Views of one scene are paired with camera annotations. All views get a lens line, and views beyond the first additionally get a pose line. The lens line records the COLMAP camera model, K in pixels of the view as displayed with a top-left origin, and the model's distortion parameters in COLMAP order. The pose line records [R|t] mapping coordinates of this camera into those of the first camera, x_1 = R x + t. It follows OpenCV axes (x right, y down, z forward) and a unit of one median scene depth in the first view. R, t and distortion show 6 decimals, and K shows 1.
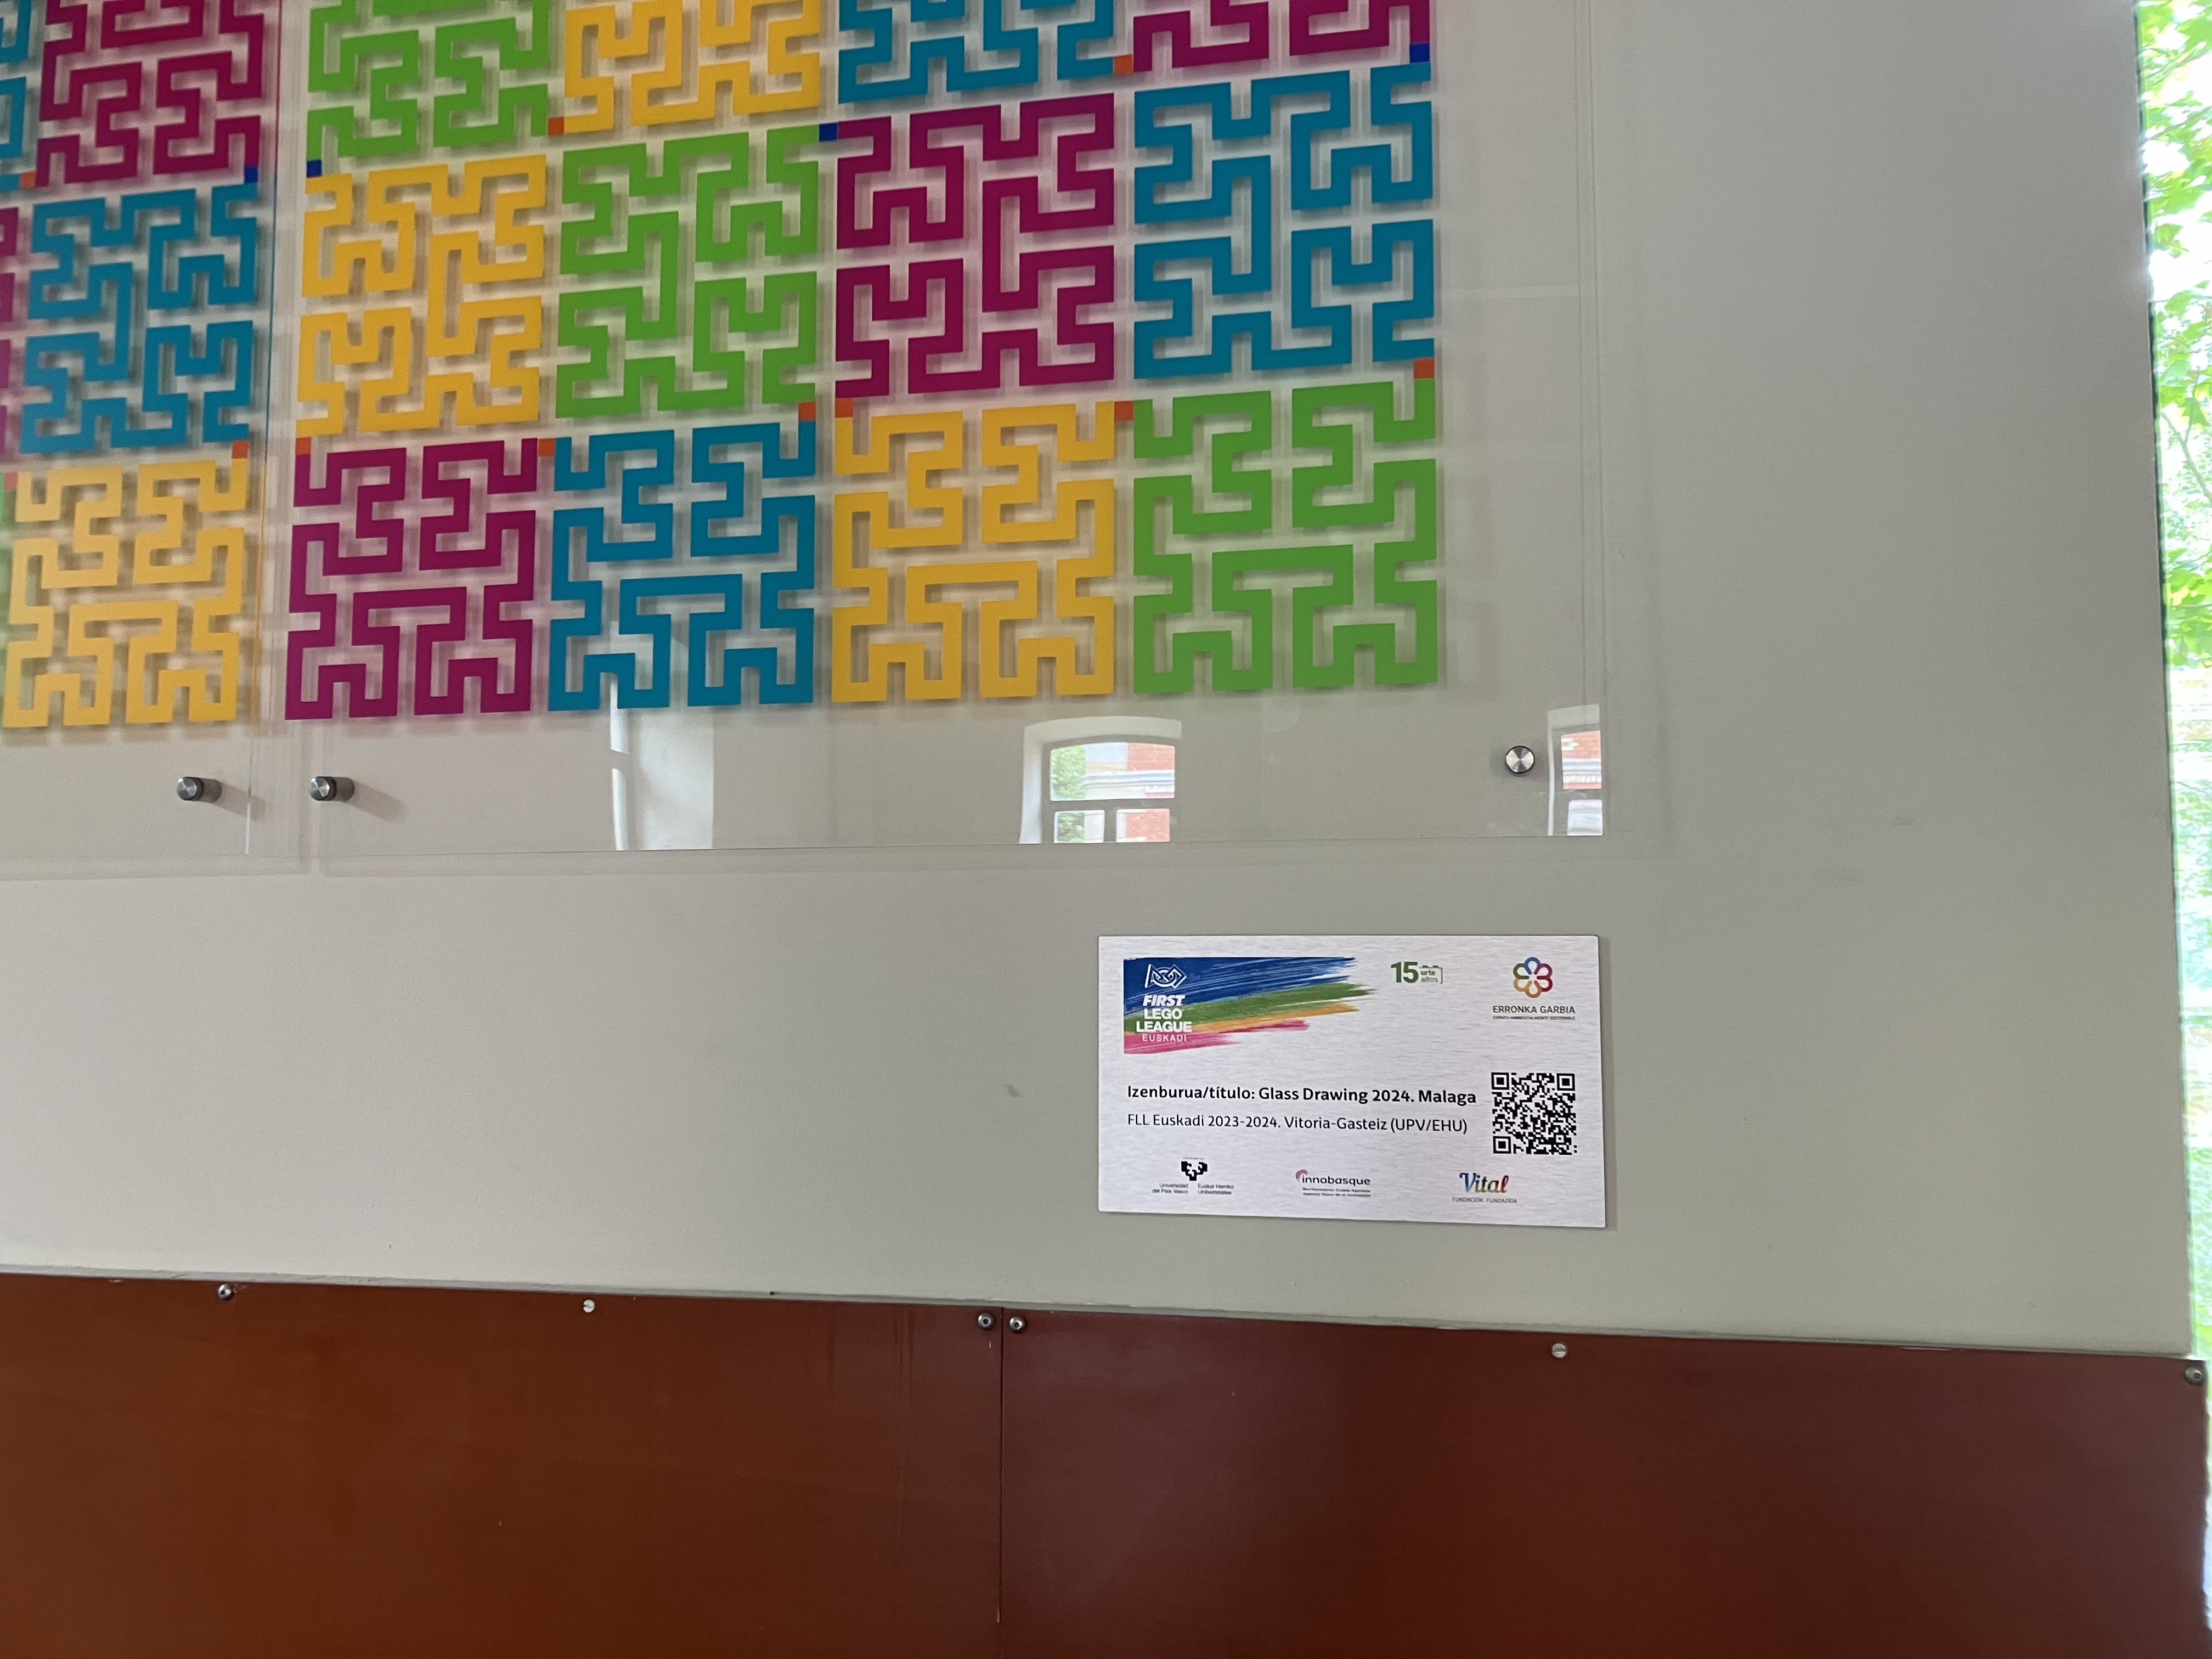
lens RADIAL K [[1792.9, 0, 1111.5], [0, 1792.9, 837.0], [0, 0, 1]] dist [0.081113, -0.087174]
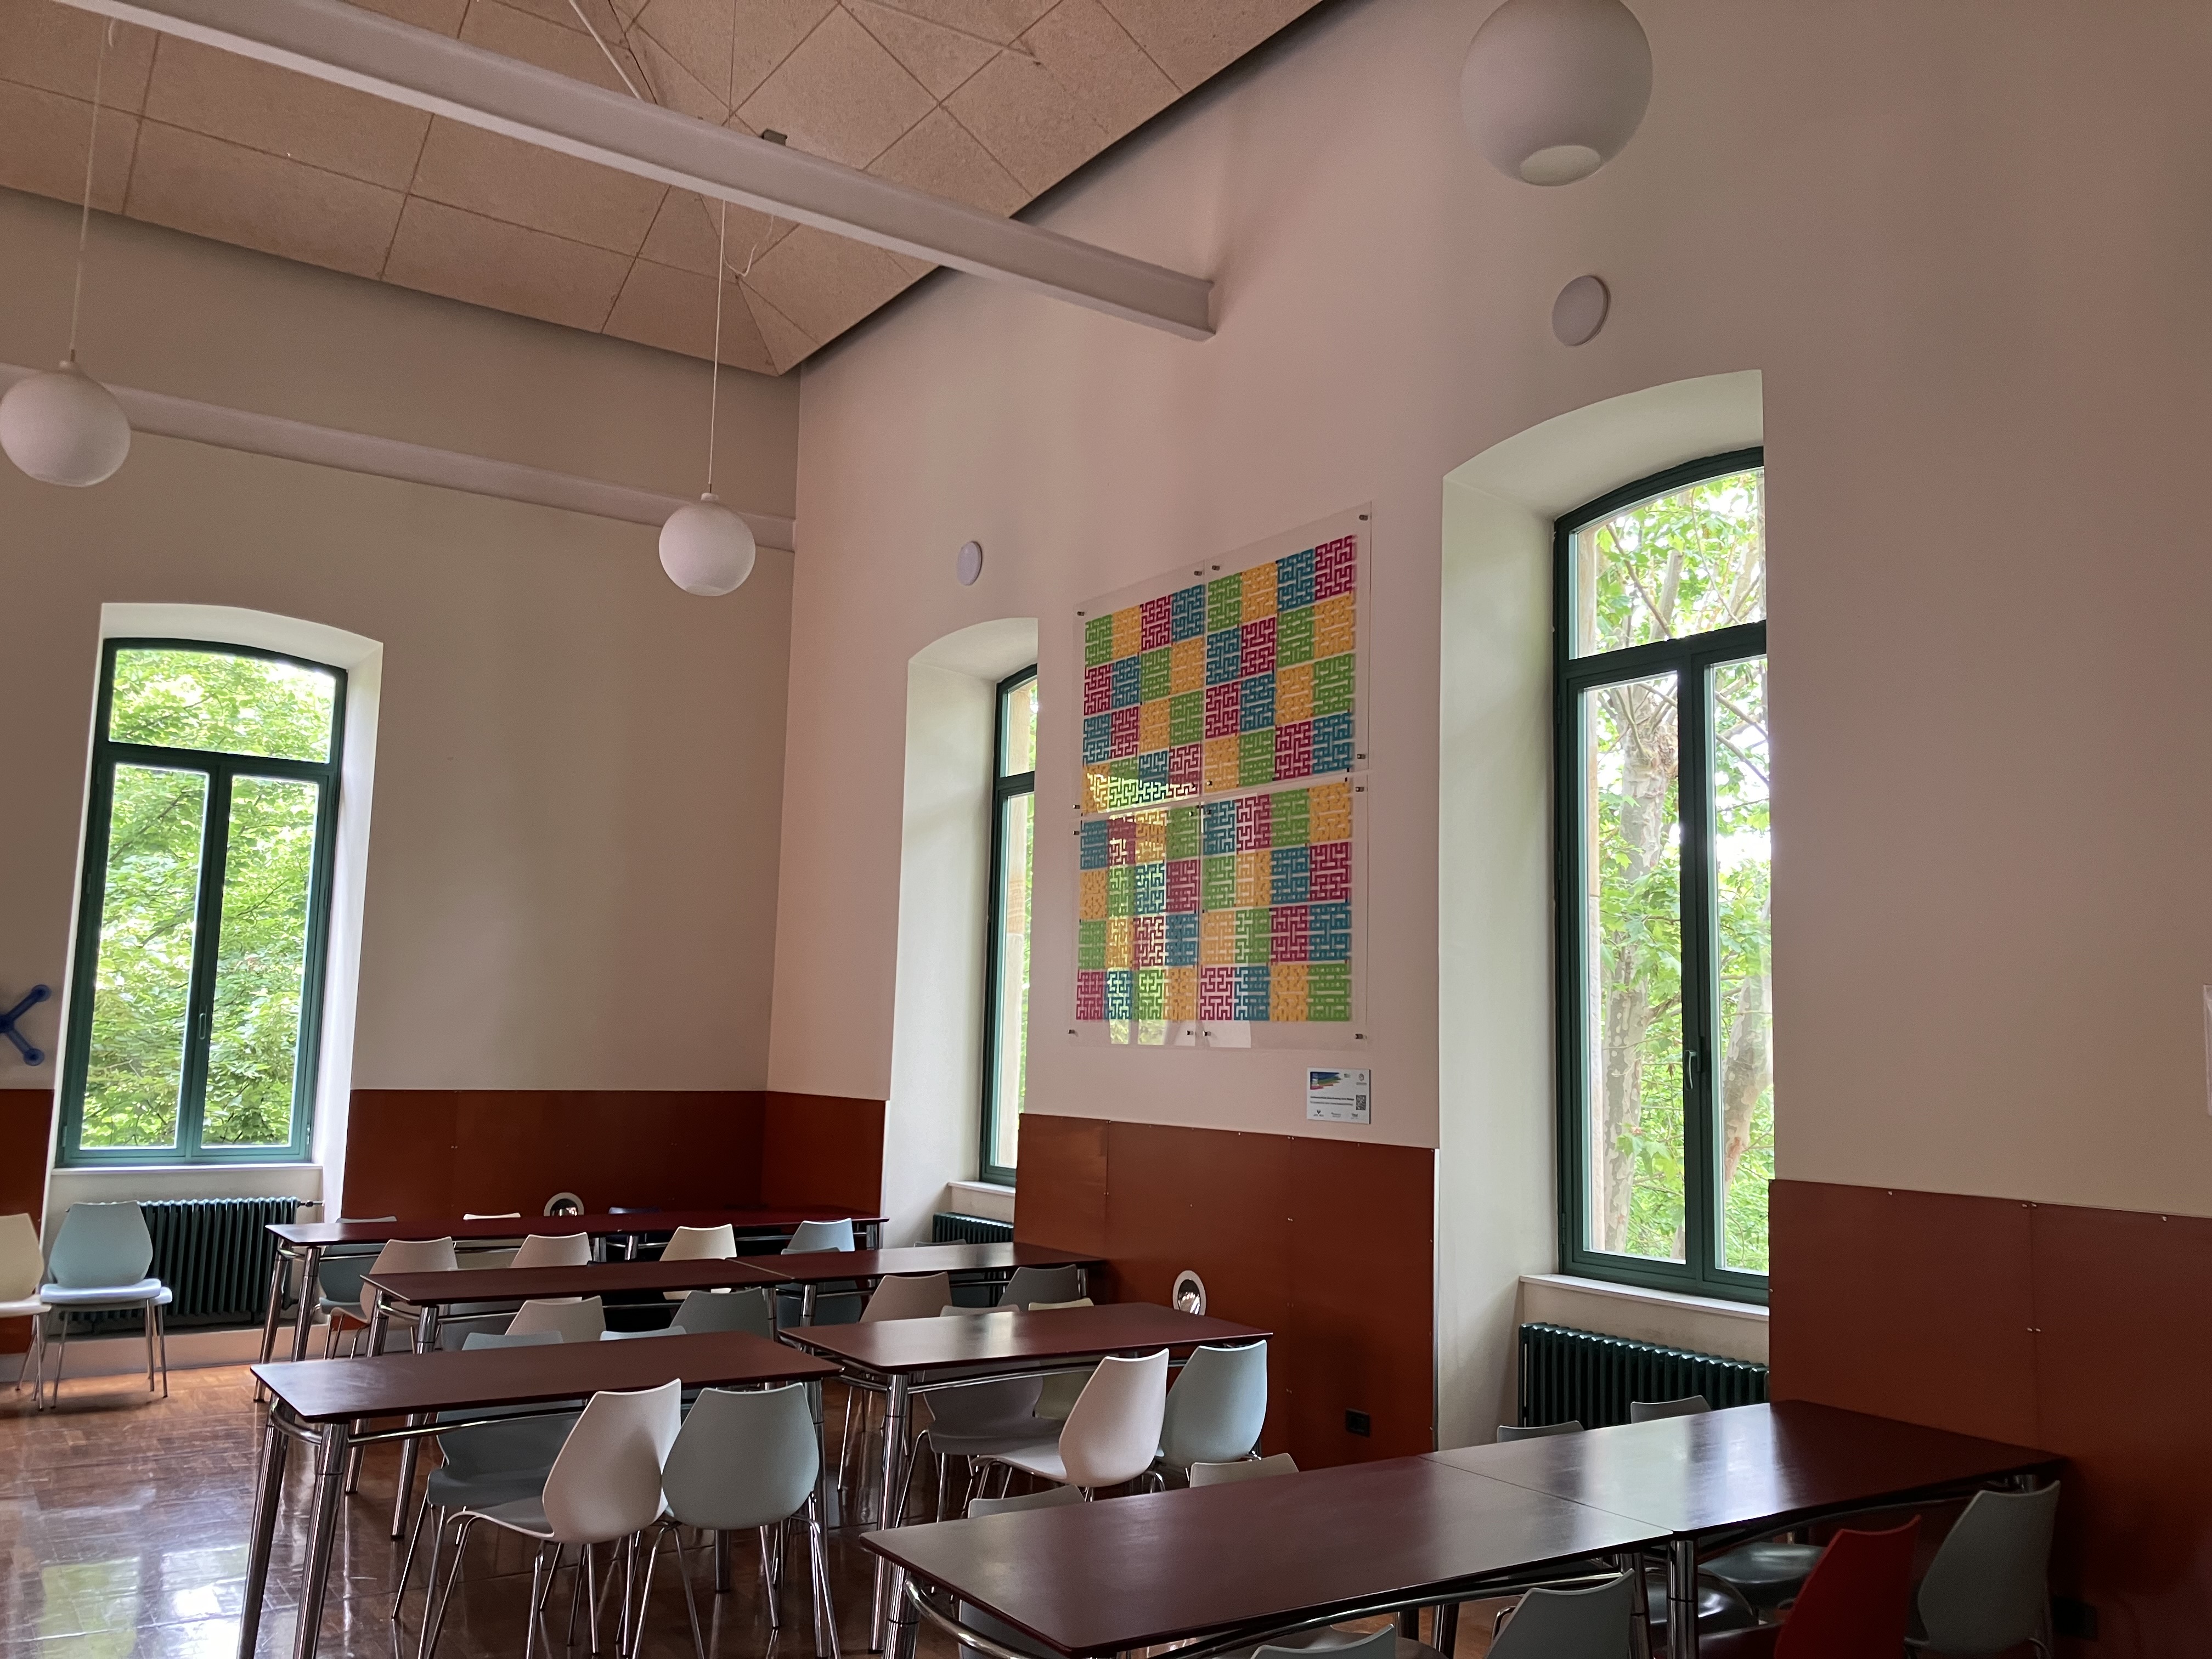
lens RADIAL K [[1792.9, 0, 1143.2], [0, 1792.9, 831.5], [0, 0, 1]] dist [0.081113, -0.087174]
pose [[0.739367, -0.062040, -0.670439, 2.983625], [0.026231, 0.997644, -0.063390, -0.289047], [0.672792, 0.029282, 0.739252, -3.004273]]
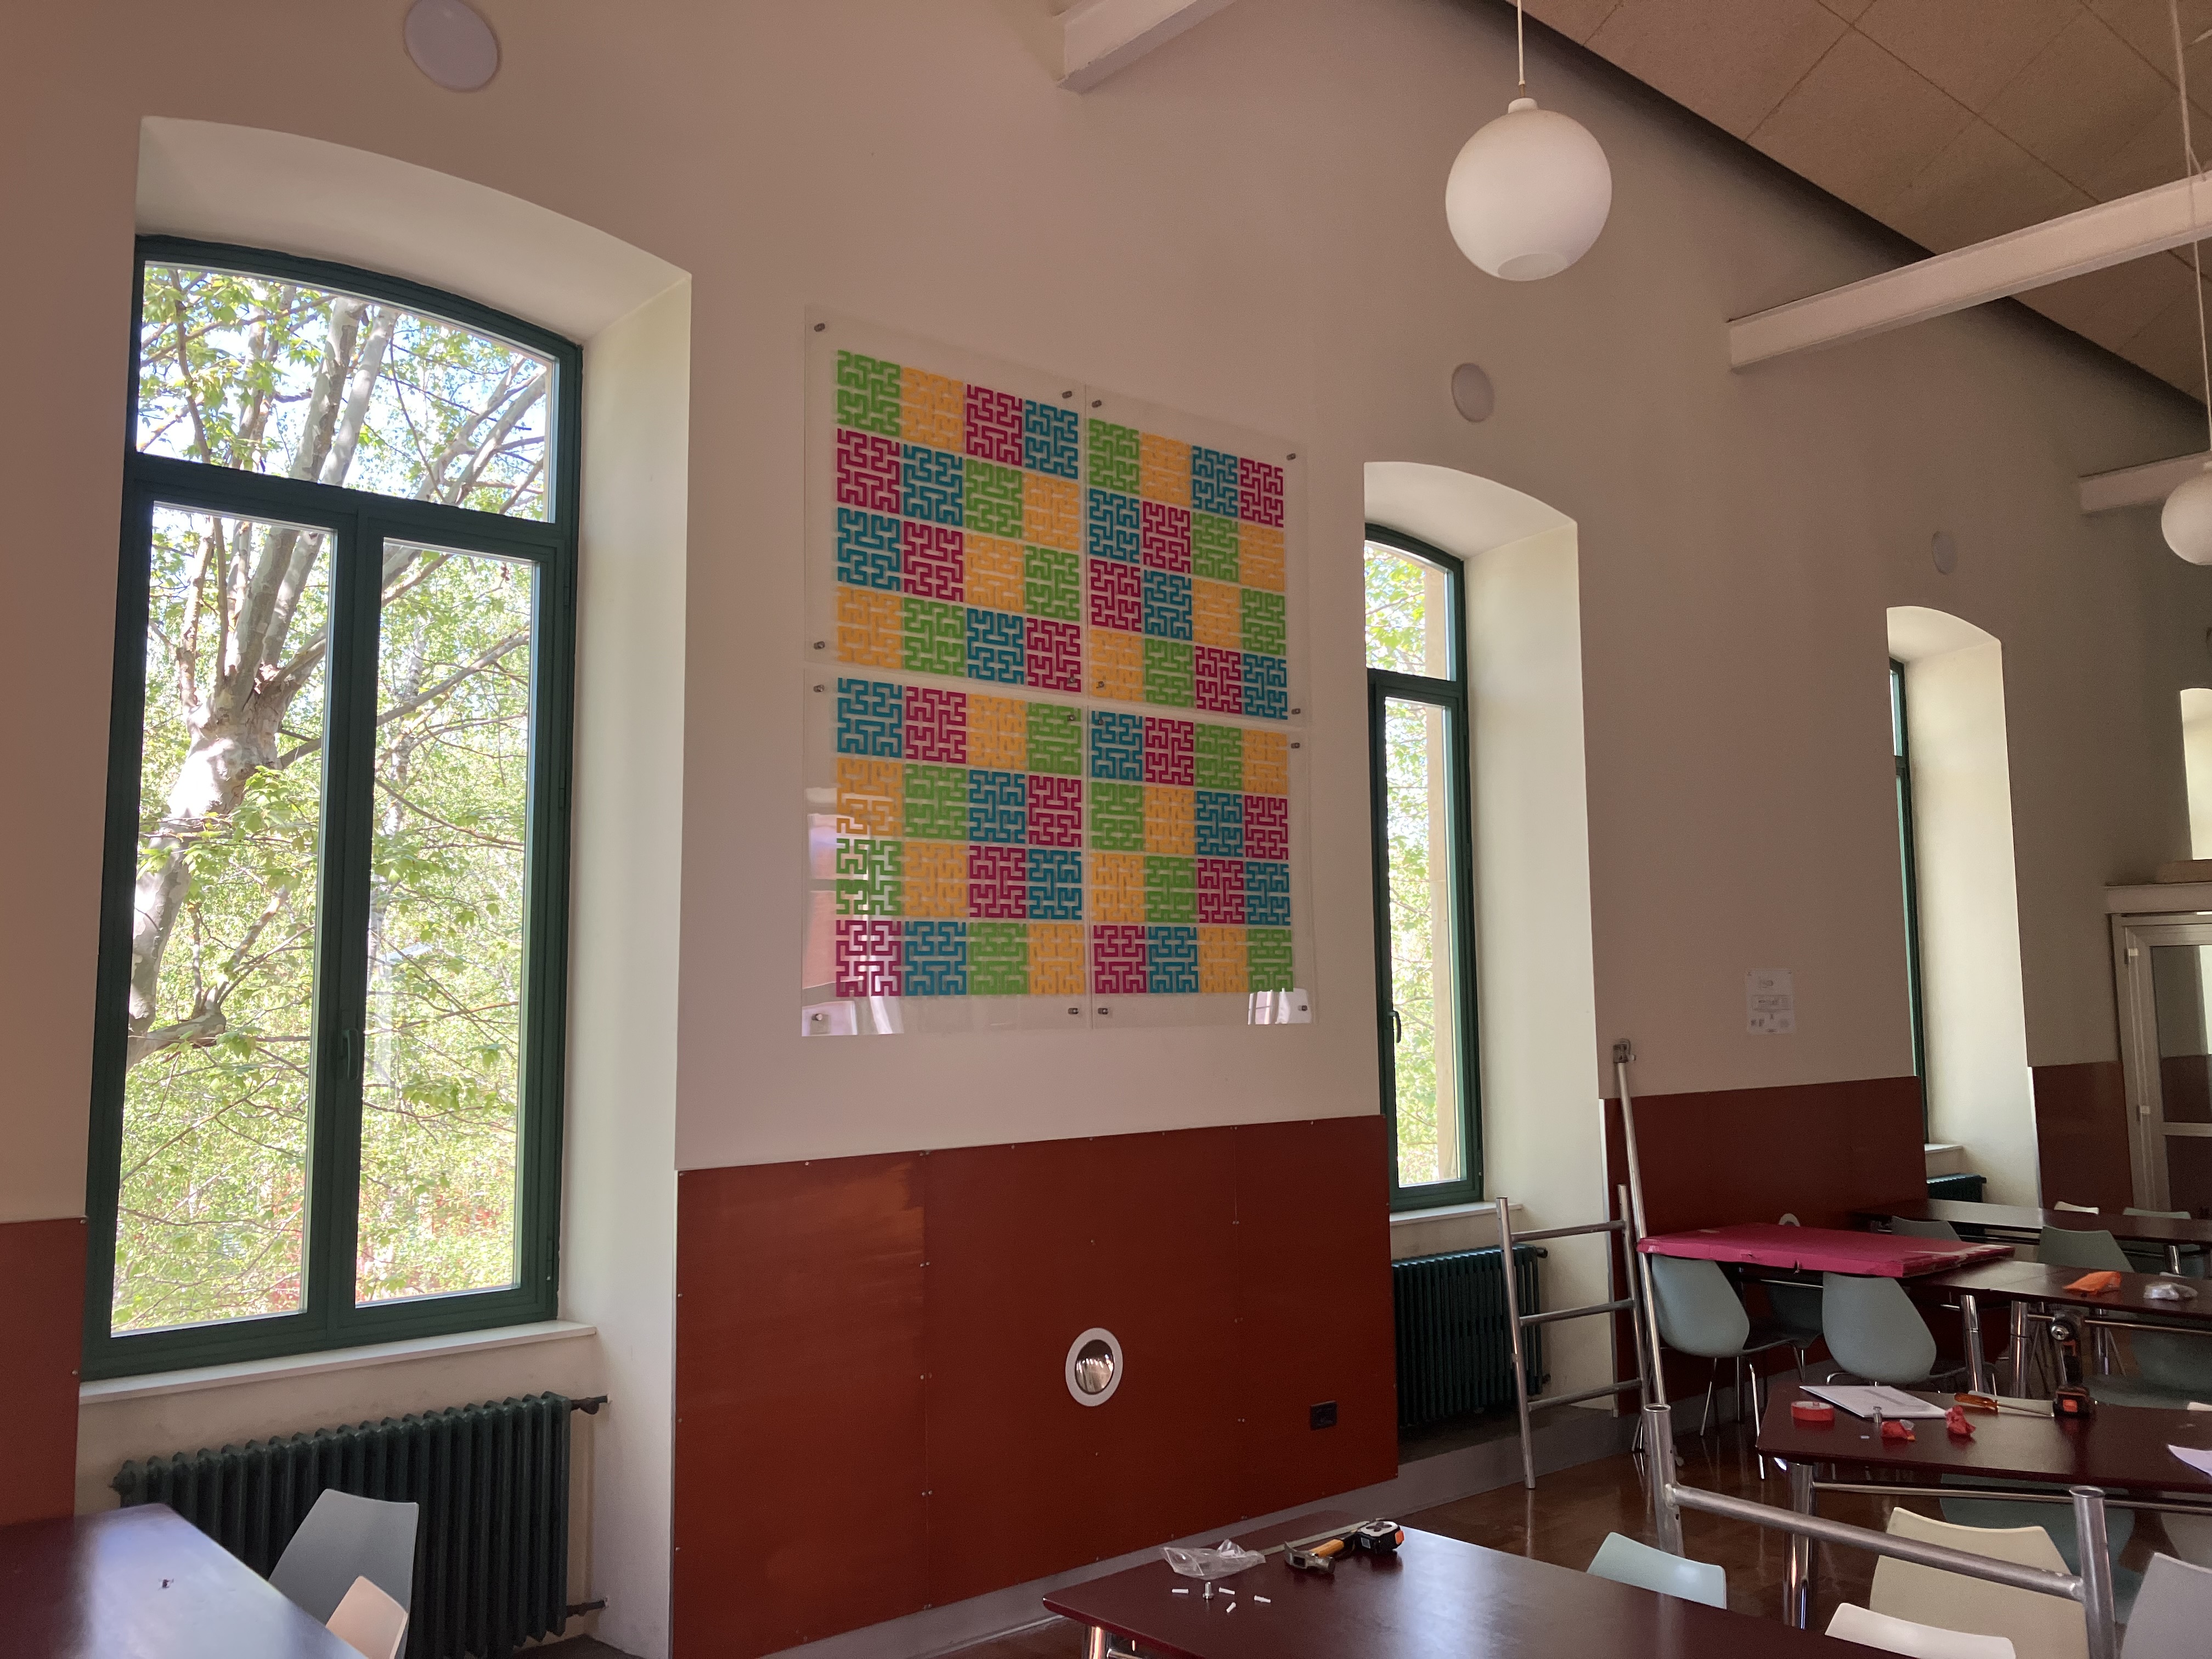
lens RADIAL K [[1792.9, 0, 1084.4], [0, 1792.9, 813.1], [0, 0, 1]] dist [0.081113, -0.087174]
pose [[0.606516, 0.077028, 0.791331, -3.670833], [-0.046351, 0.997029, -0.061525, -0.219596], [-0.793719, 0.000637, 0.608284, -1.383530]]
